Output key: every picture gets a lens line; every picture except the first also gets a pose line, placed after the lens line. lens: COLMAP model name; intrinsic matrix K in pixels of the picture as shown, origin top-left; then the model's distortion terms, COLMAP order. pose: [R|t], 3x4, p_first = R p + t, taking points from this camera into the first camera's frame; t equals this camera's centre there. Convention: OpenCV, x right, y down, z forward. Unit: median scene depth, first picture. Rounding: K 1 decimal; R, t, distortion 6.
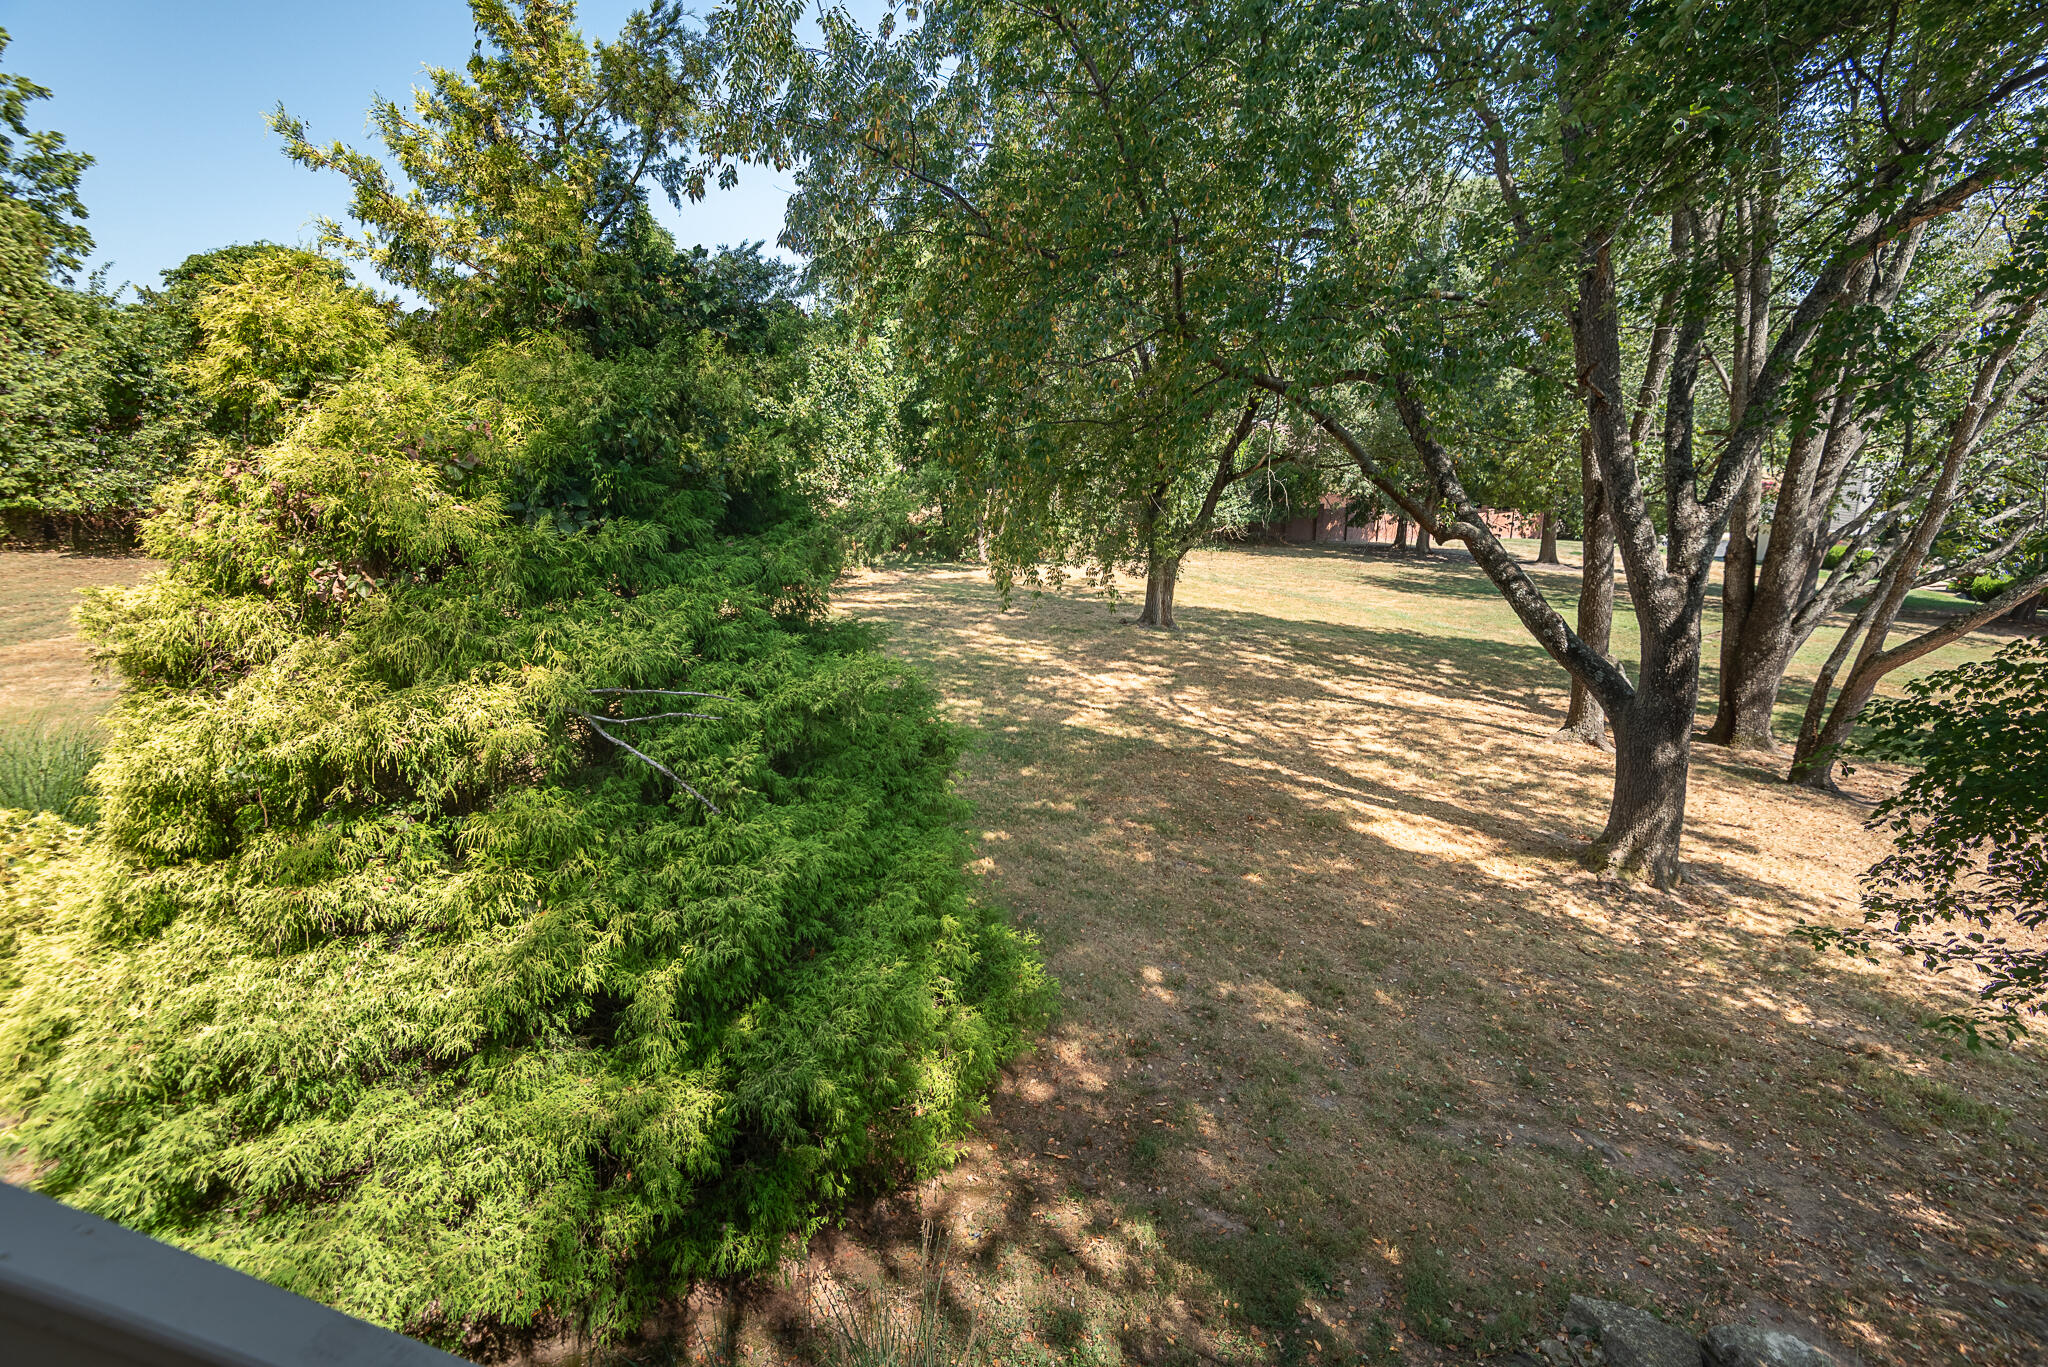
lens RADIAL K [[917.0, 0, 1028.3], [0, 917.0, 668.4], [0, 0, 1]] dist [0.016910, -0.000843]
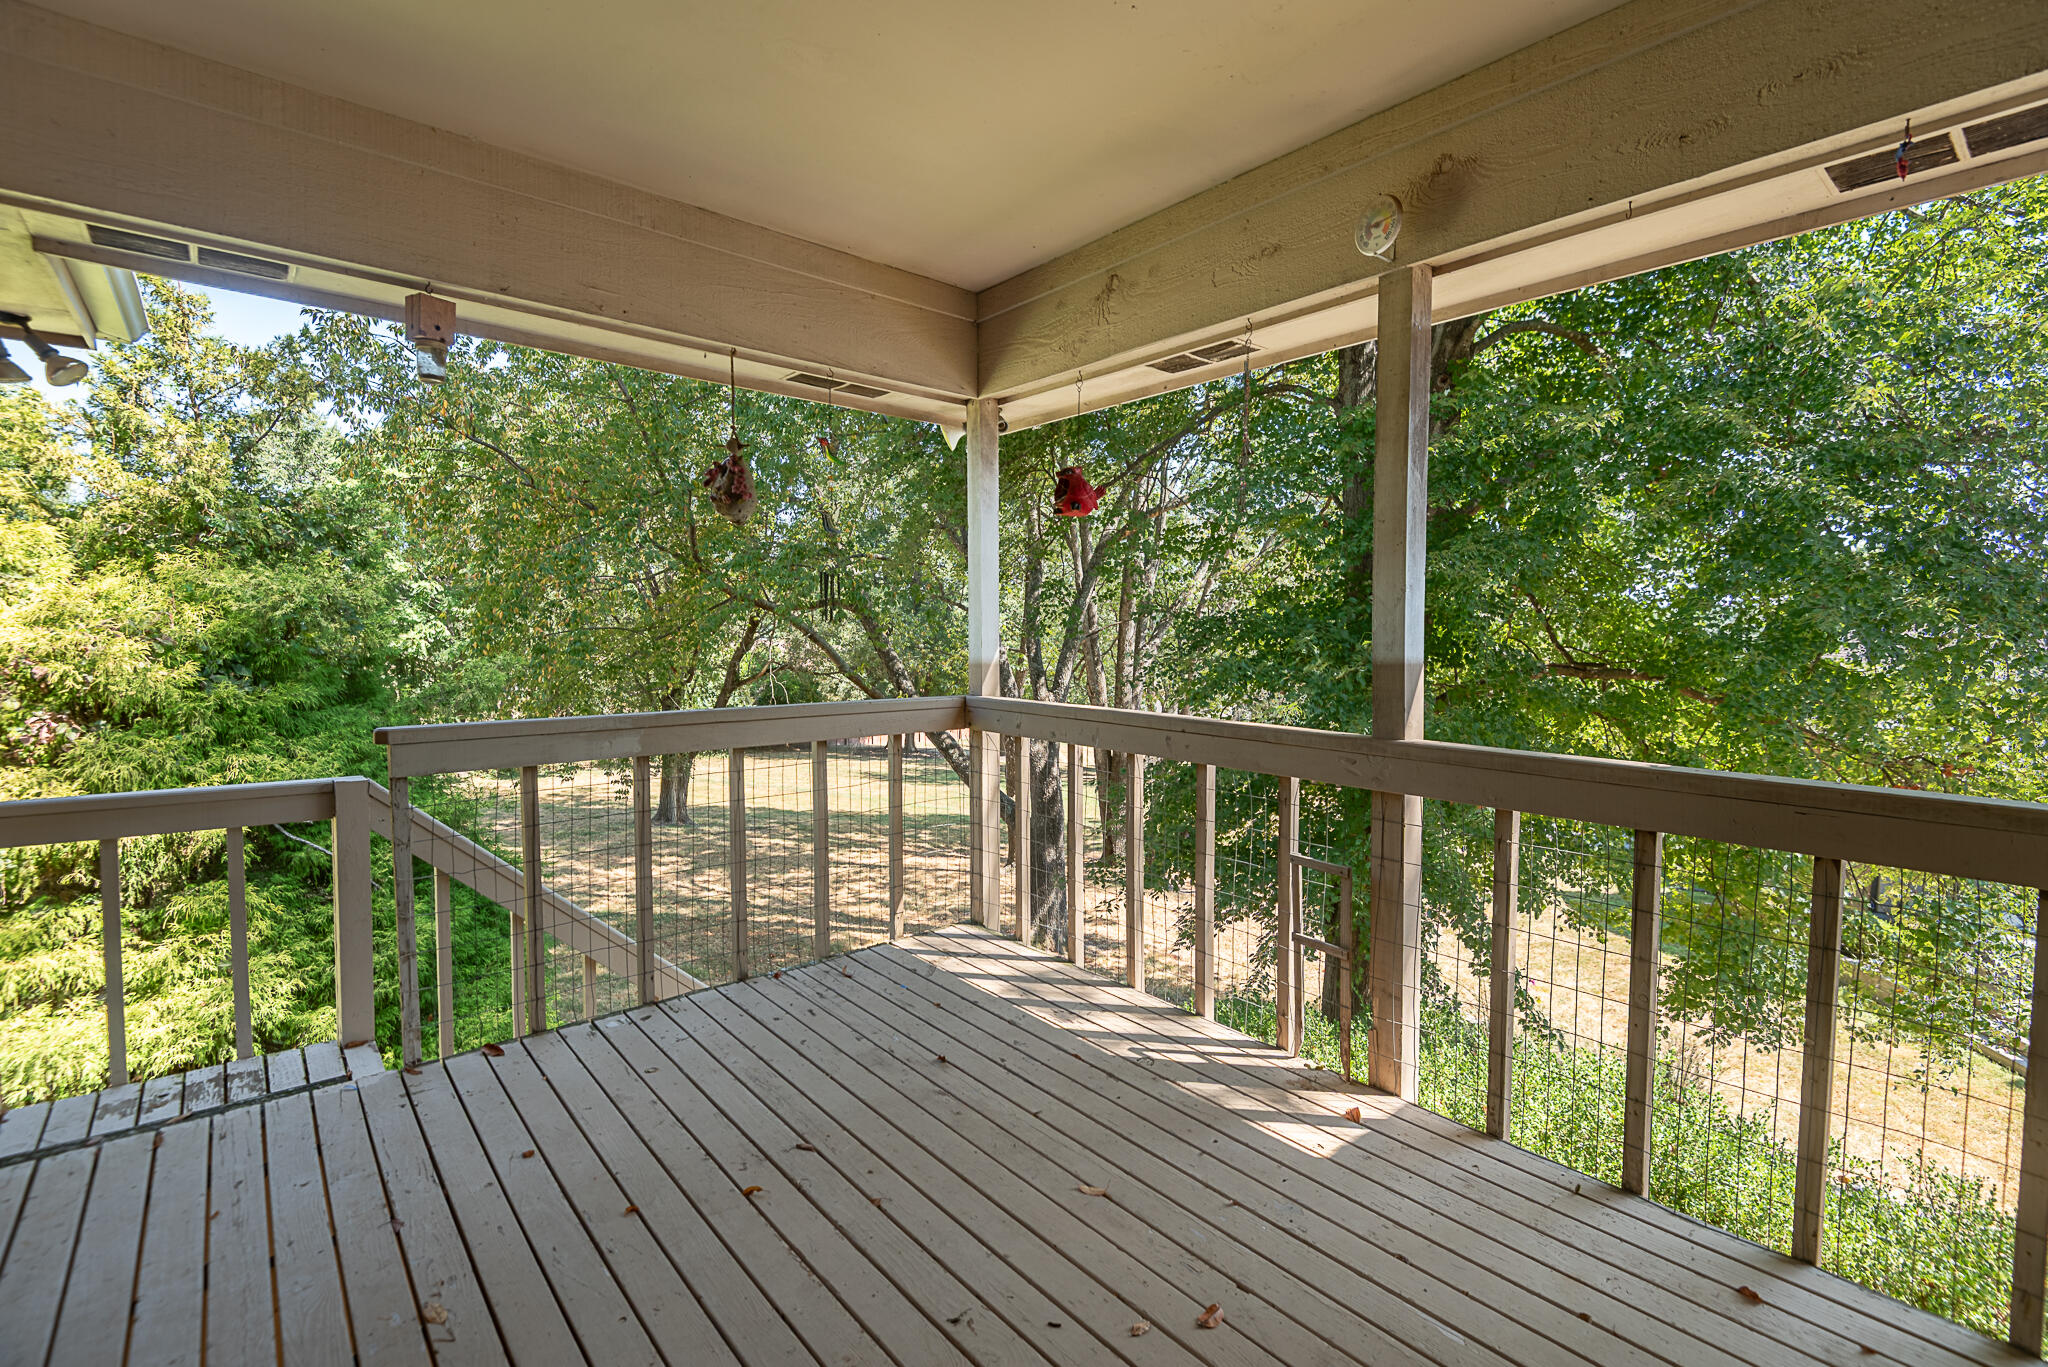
lens RADIAL K [[917.0, 0, 1028.3], [0, 917.0, 668.4], [0, 0, 1]] dist [0.016910, -0.000843]
pose [[0.866008, 0.002224, 0.500026, -0.049783], [0.112960, 0.973269, -0.199967, 0.057550], [-0.487105, 0.229656, 0.842607, -0.188118]]
